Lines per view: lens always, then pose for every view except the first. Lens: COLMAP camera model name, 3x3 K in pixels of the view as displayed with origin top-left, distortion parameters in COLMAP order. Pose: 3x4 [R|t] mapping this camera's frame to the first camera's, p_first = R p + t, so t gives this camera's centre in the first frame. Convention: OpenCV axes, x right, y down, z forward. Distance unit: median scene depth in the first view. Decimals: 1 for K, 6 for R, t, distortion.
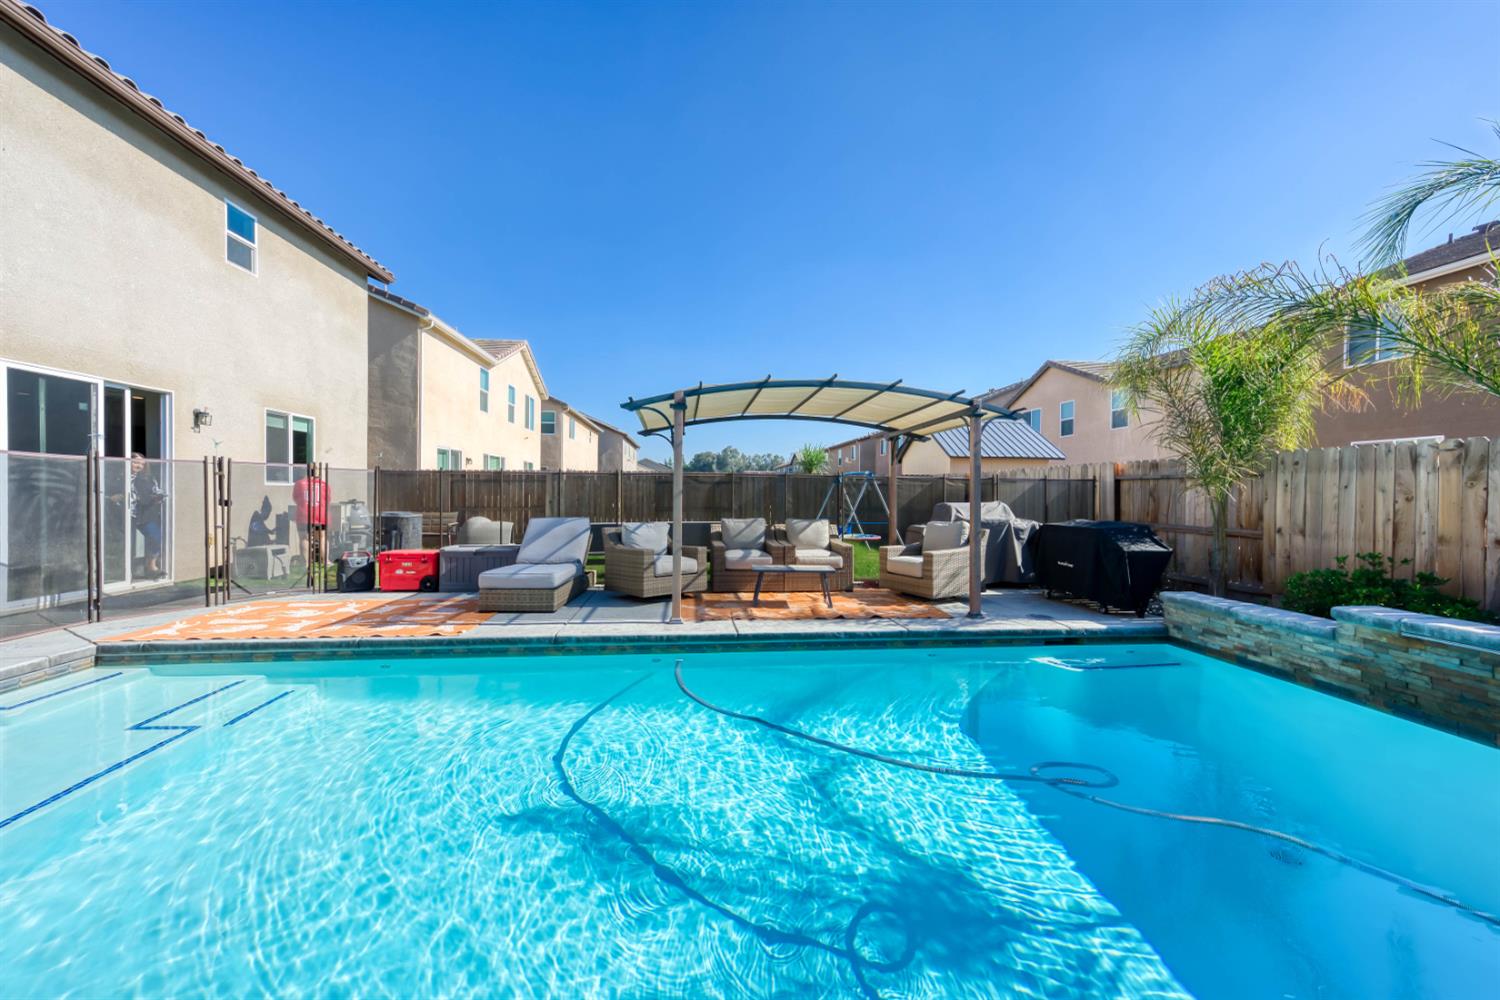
lens RADIAL K [[562.9, 0, 750.0], [0, 562.9, 500.0], [0, 0, 1]] dist [0.005549, 0.000361]
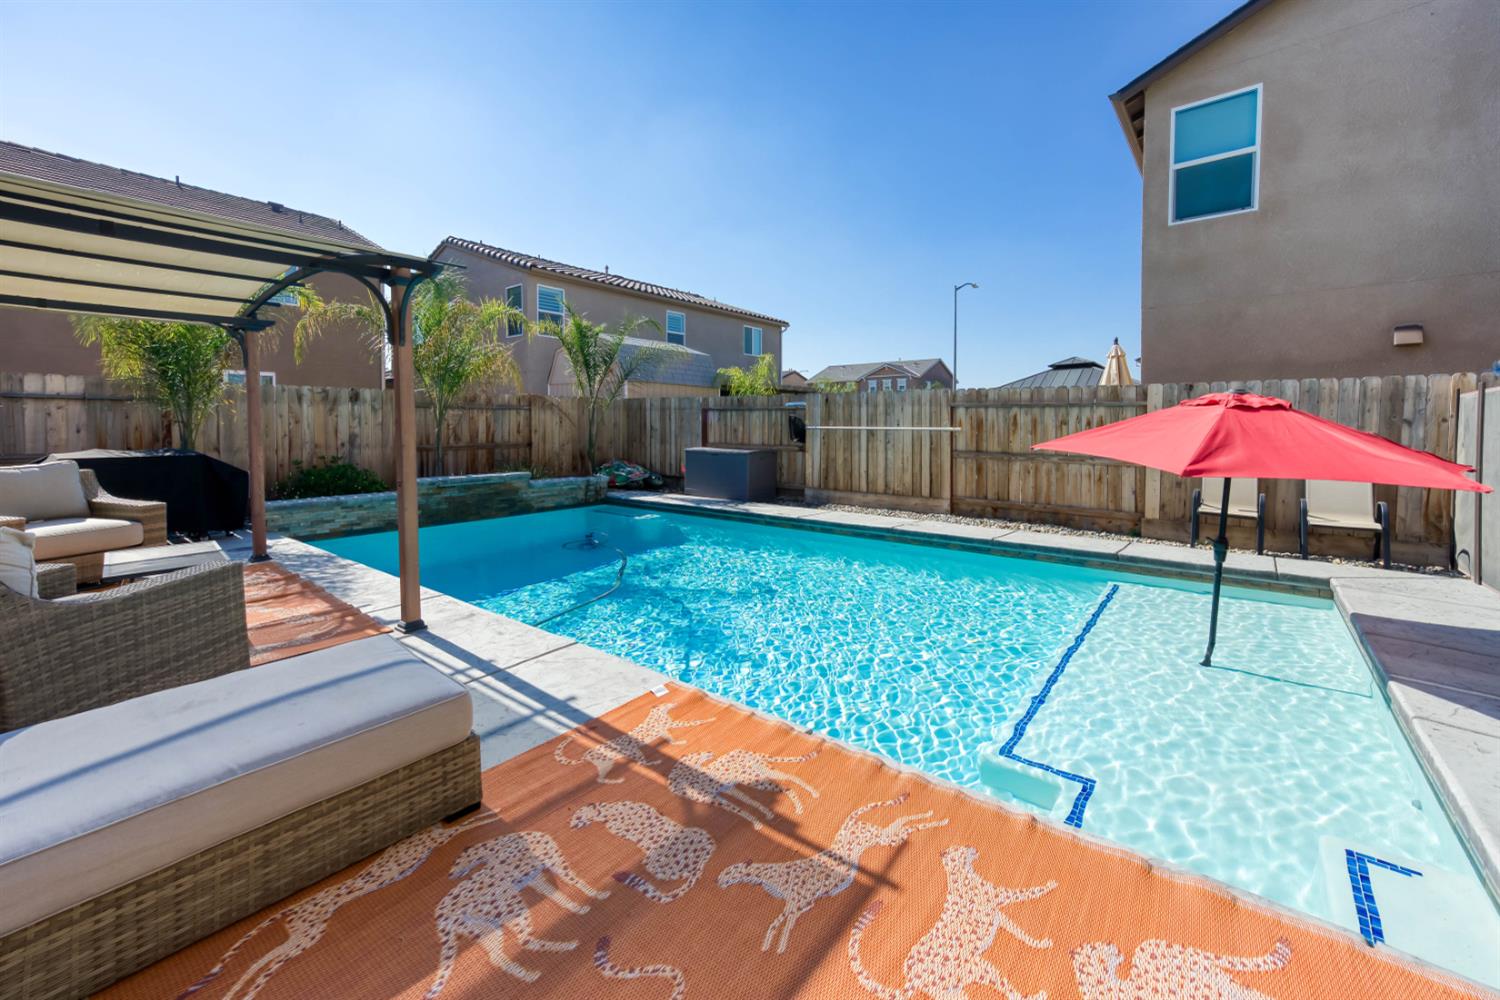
lens RADIAL K [[591.1, 0, 766.7], [0, 591.1, 431.6], [0, 0, 1]] dist [0.001245, 0.000338]
pose [[-0.709870, -0.019637, 0.704059, -0.850946], [0.000194, 0.999606, 0.028075, -0.018913], [-0.704333, 0.020066, -0.709586, 1.147208]]
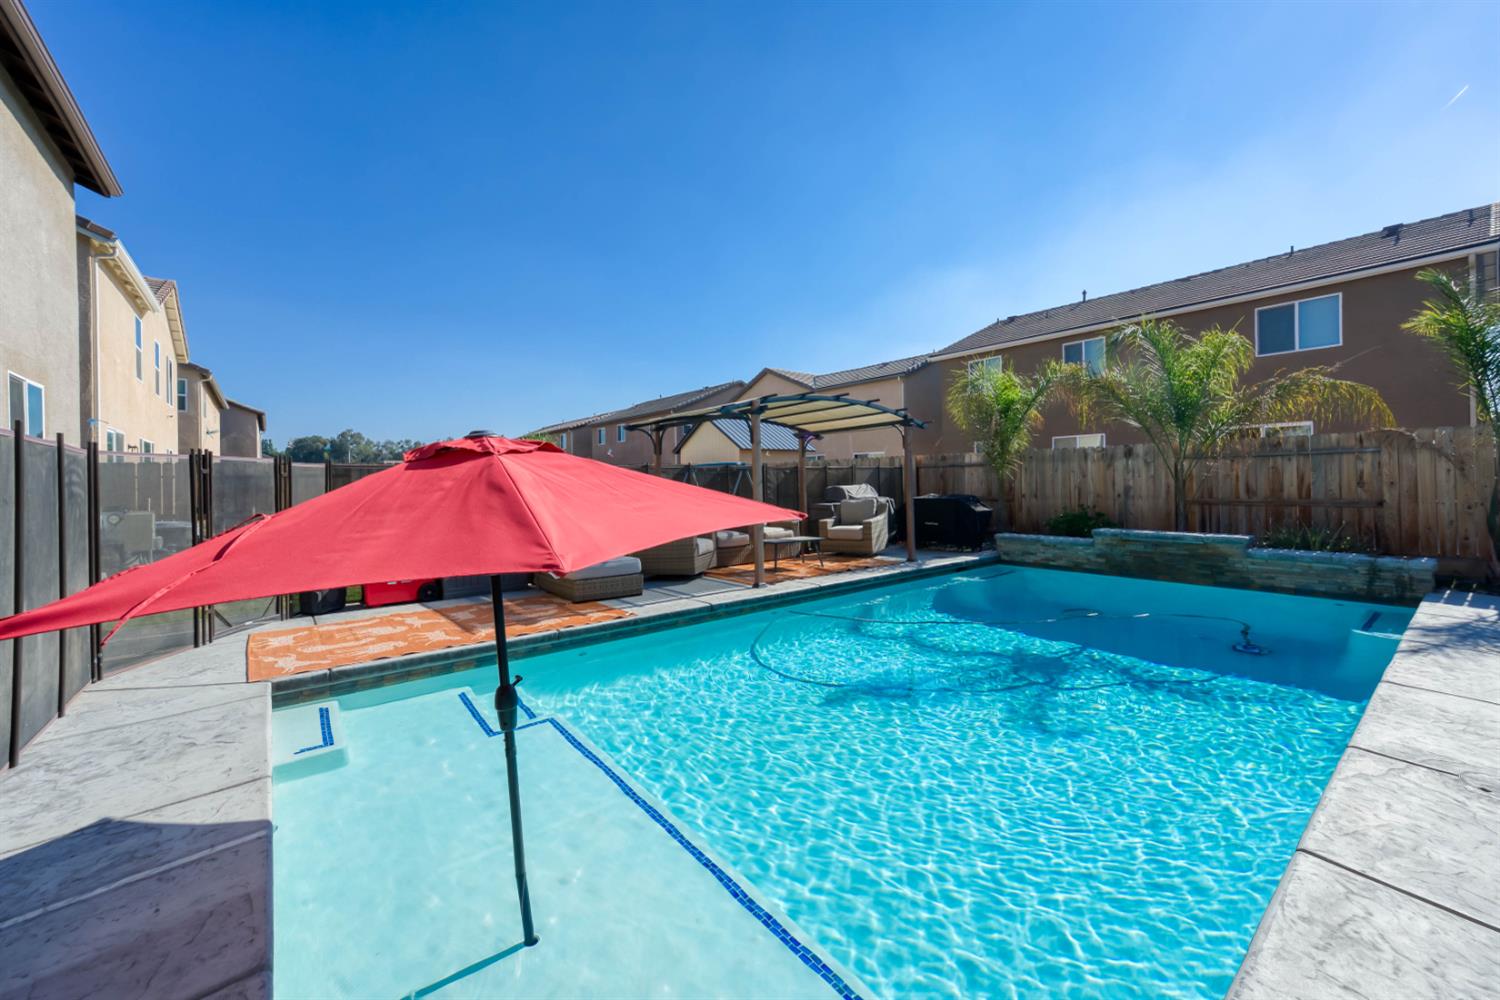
lens RADIAL K [[578.6, 0, 756.9], [0, 578.6, 475.8], [0, 0, 1]] dist [0.000420, 0.000039]
pose [[0.841335, -0.017391, 0.540235, -0.804063], [0.030469, 0.999419, -0.015278, -0.006039], [-0.539655, 0.029314, 0.841376, -0.069045]]
